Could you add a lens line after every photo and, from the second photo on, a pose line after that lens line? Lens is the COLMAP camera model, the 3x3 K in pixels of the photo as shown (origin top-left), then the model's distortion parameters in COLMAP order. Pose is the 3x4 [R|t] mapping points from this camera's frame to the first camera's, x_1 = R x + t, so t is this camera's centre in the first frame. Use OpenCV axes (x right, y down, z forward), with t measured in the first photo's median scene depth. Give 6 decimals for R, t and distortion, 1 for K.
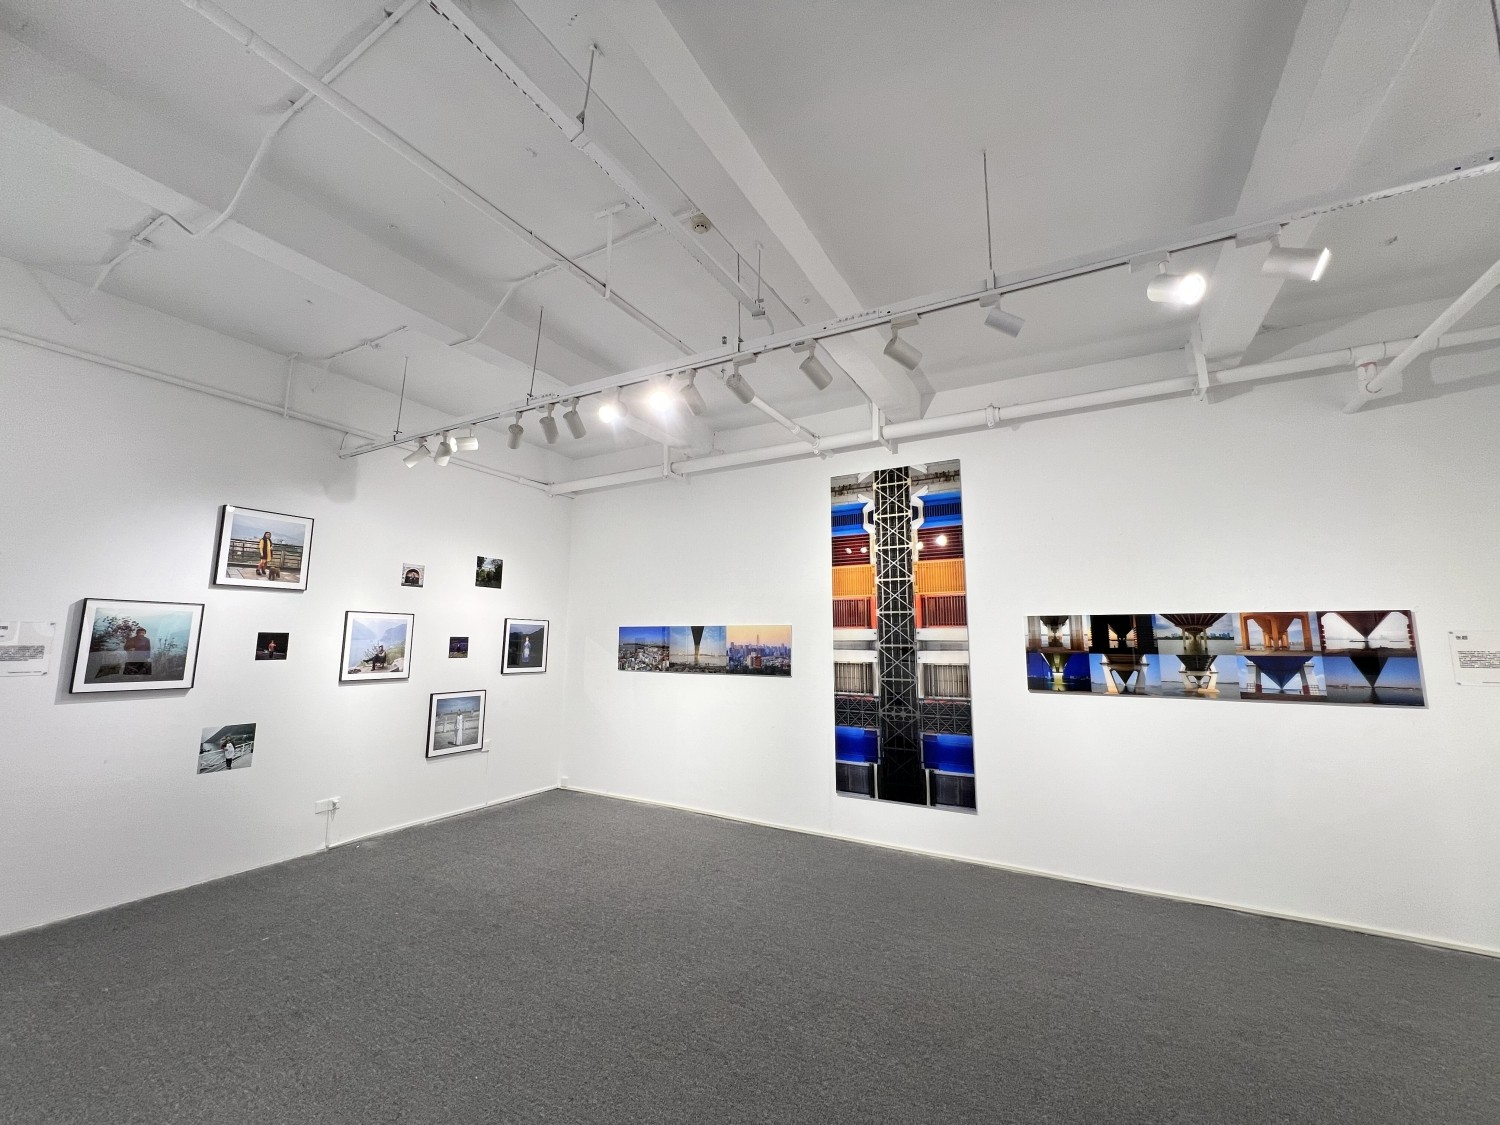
lens RADIAL K [[602.1, 0, 750.0], [0, 602.1, 562.5], [0, 0, 1]] dist [0.000578, 0.000206]
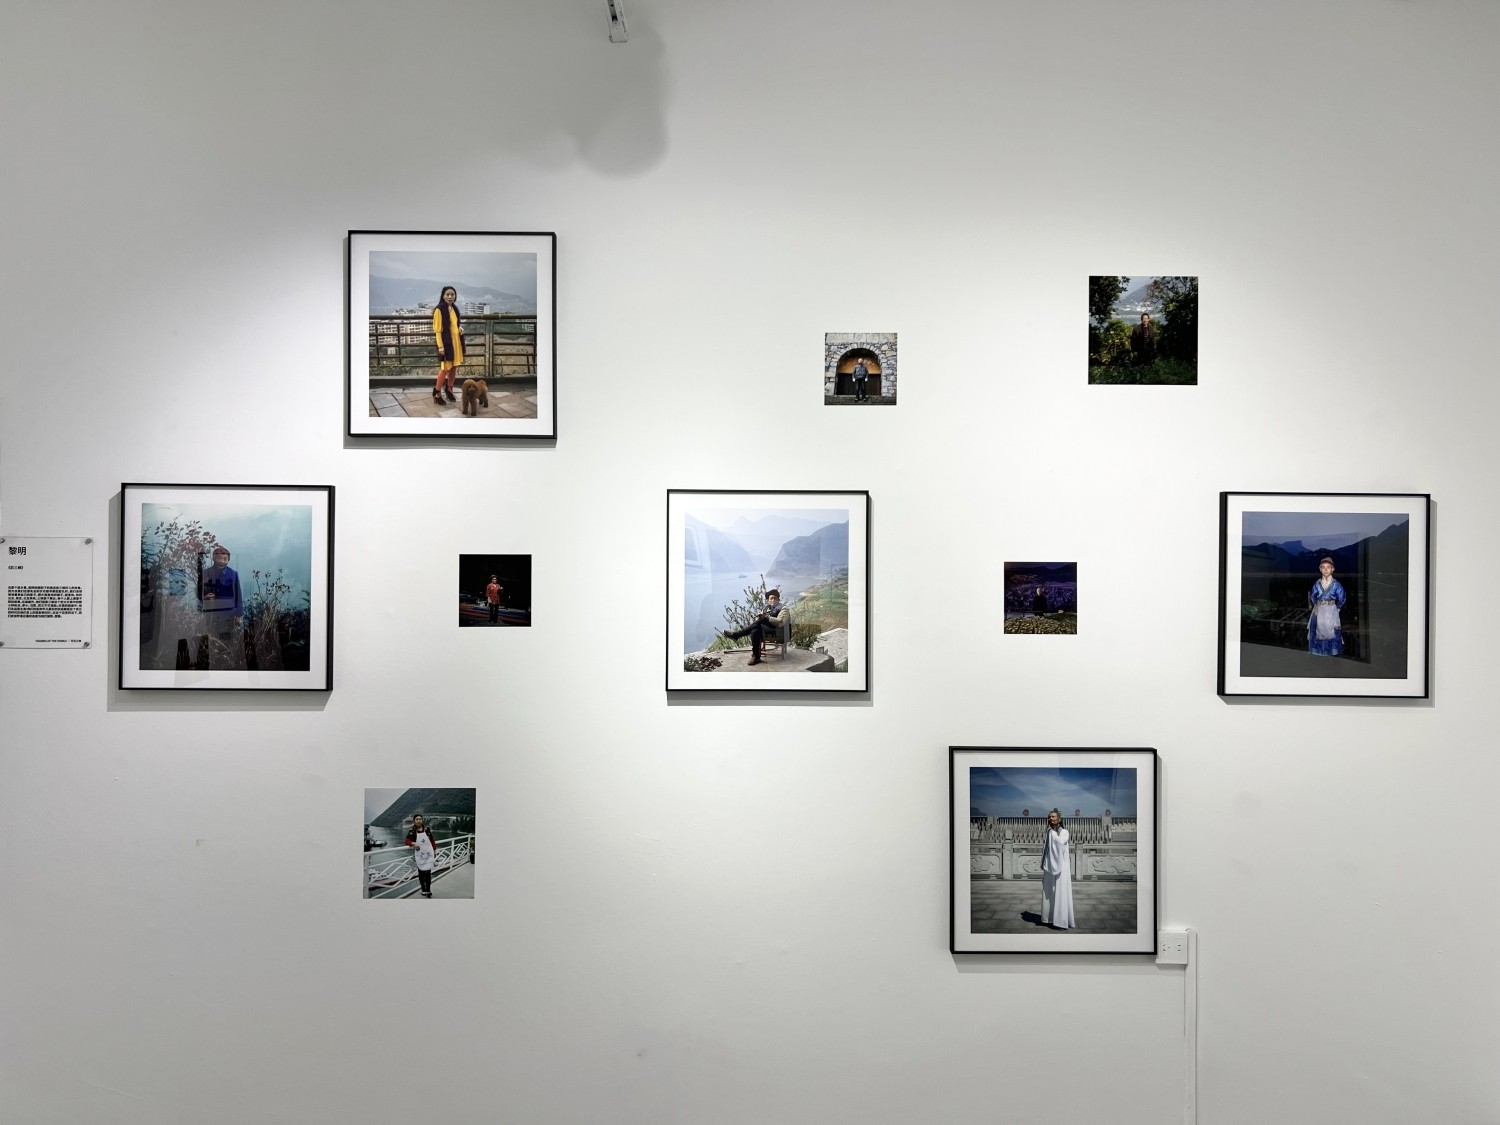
lens RADIAL K [[1134.2, 0, 748.4], [0, 1134.2, 571.6], [0, 0, 1]] dist [0.078603, -0.093386]
pose [[0.498928, -0.015159, -0.866511, -0.092187], [0.113848, 0.992329, 0.048192, 0.106752], [0.859133, -0.122695, 0.496826, 0.753938]]
